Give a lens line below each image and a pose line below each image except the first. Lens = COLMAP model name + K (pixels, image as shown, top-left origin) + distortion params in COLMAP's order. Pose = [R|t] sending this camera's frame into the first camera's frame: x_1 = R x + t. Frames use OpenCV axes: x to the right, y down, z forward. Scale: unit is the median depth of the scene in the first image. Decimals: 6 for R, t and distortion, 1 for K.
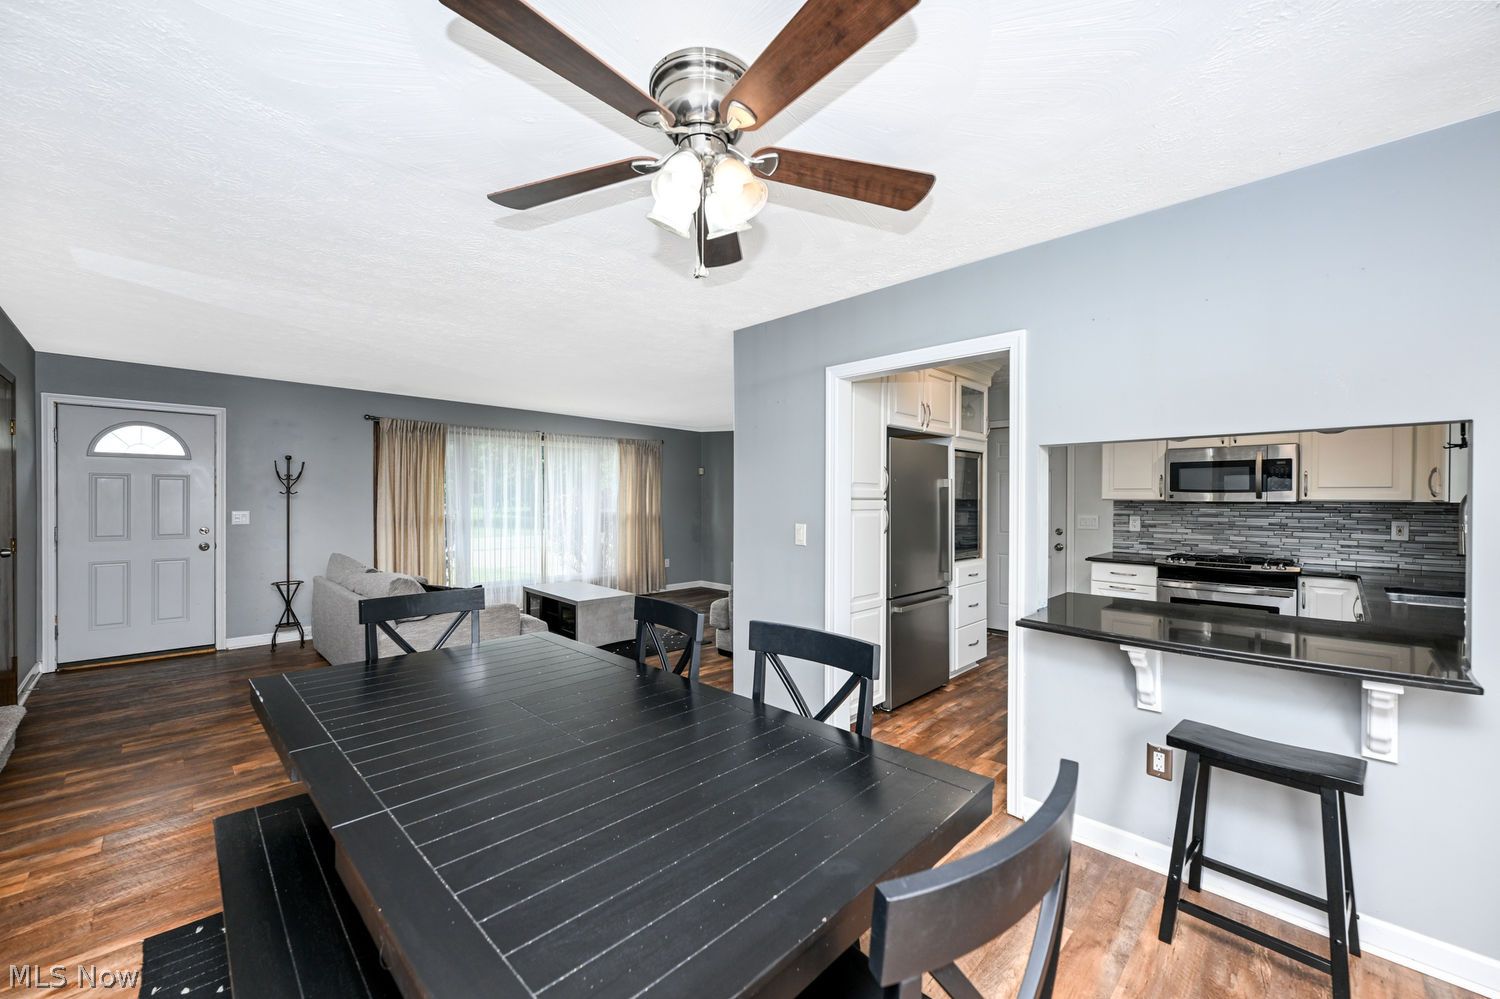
lens RADIAL K [[591.6, 0, 745.0], [0, 591.6, 499.4], [0, 0, 1]] dist [0.000434, 0.000423]
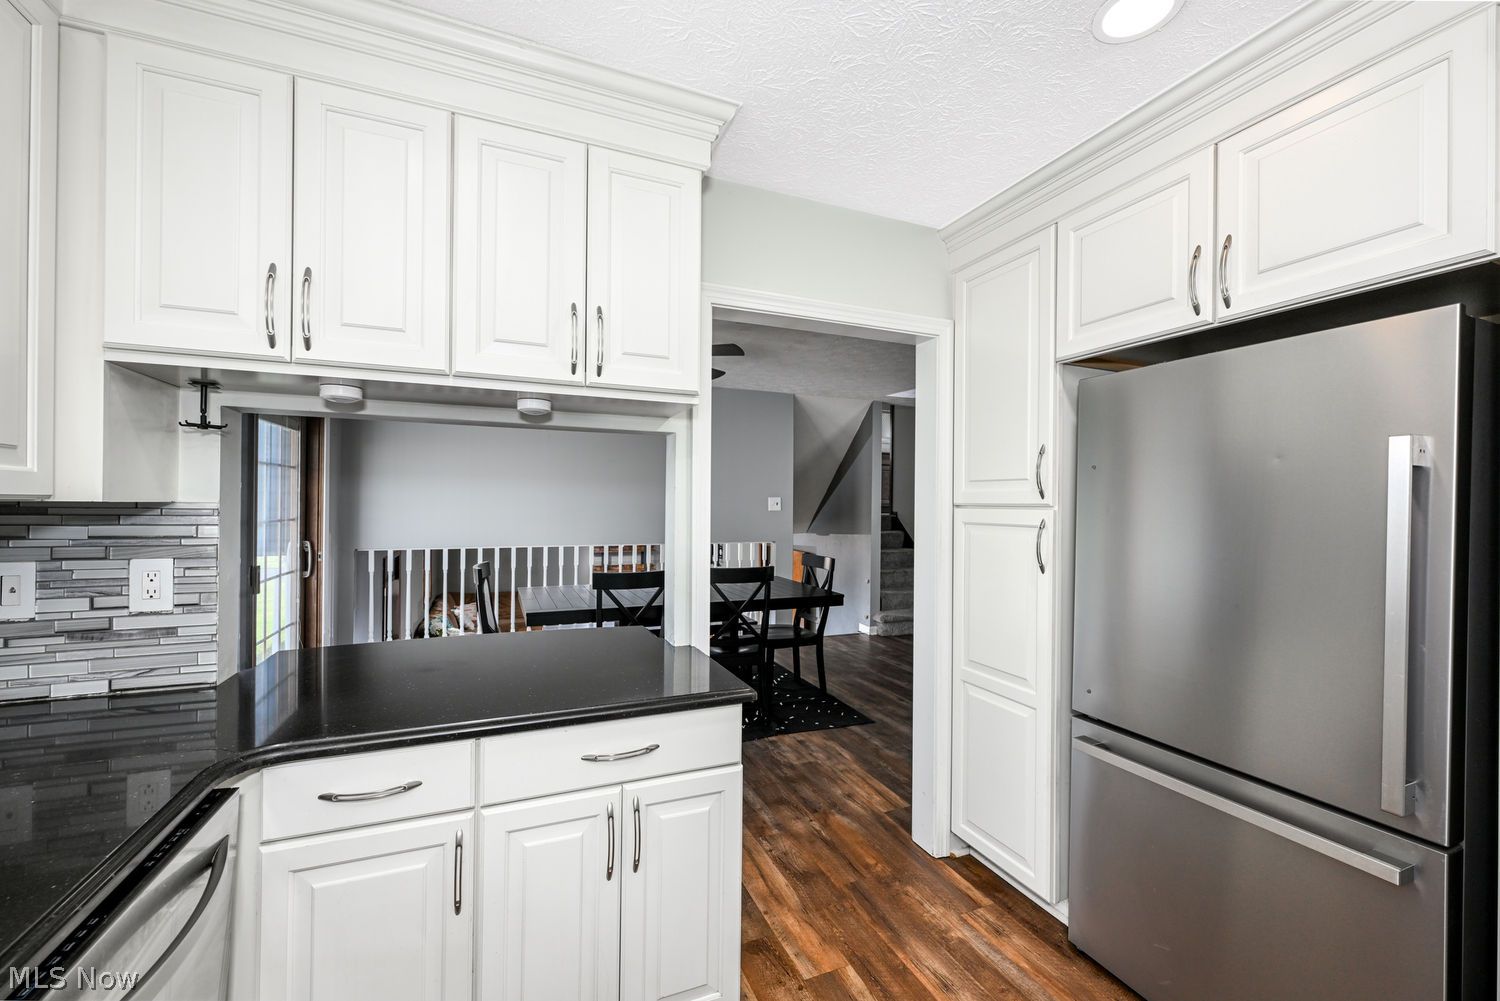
lens RADIAL K [[595.7, 0, 748.2], [0, 595.7, 505.0], [0, 0, 1]] dist [-0.002549, -0.000090]
pose [[-0.375925, -0.006564, -0.926627, 0.676876], [-0.011899, 0.999927, -0.002256, 0.001462], [0.926574, 0.010178, -0.375976, 0.790808]]
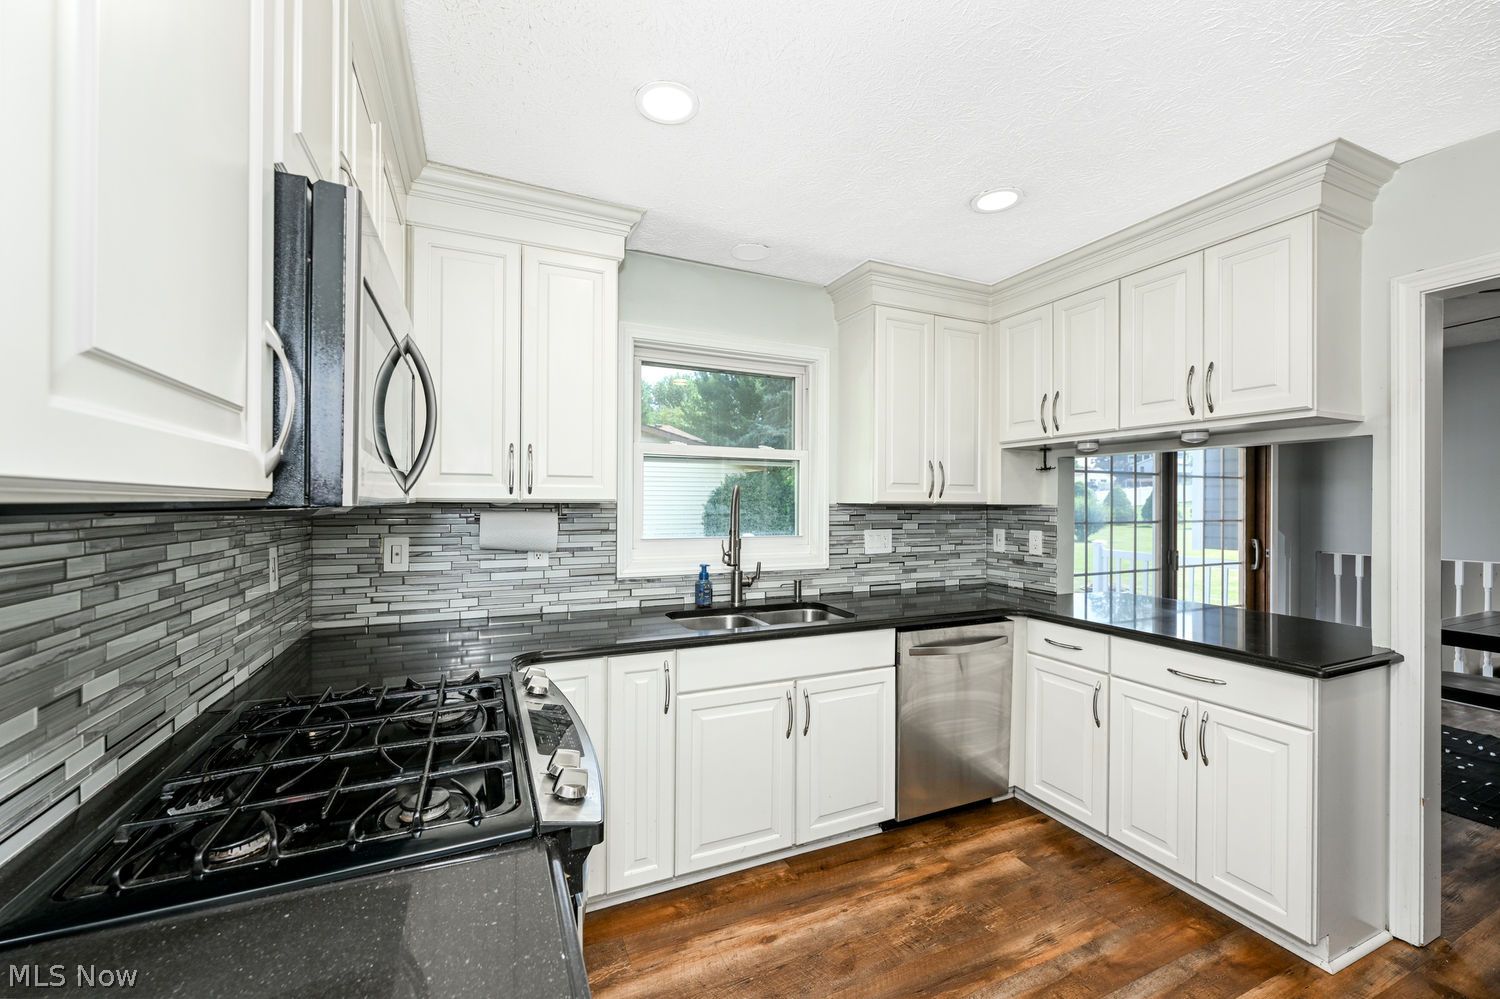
lens RADIAL K [[598.7, 0, 747.9], [0, 598.7, 499.2], [0, 0, 1]] dist [0.000069, -0.000099]
pose [[-0.936111, -0.006921, 0.351635, 0.572125], [-0.008496, 0.999960, -0.002937, 0.001257], [-0.351601, -0.005737, -0.936132, 1.153444]]
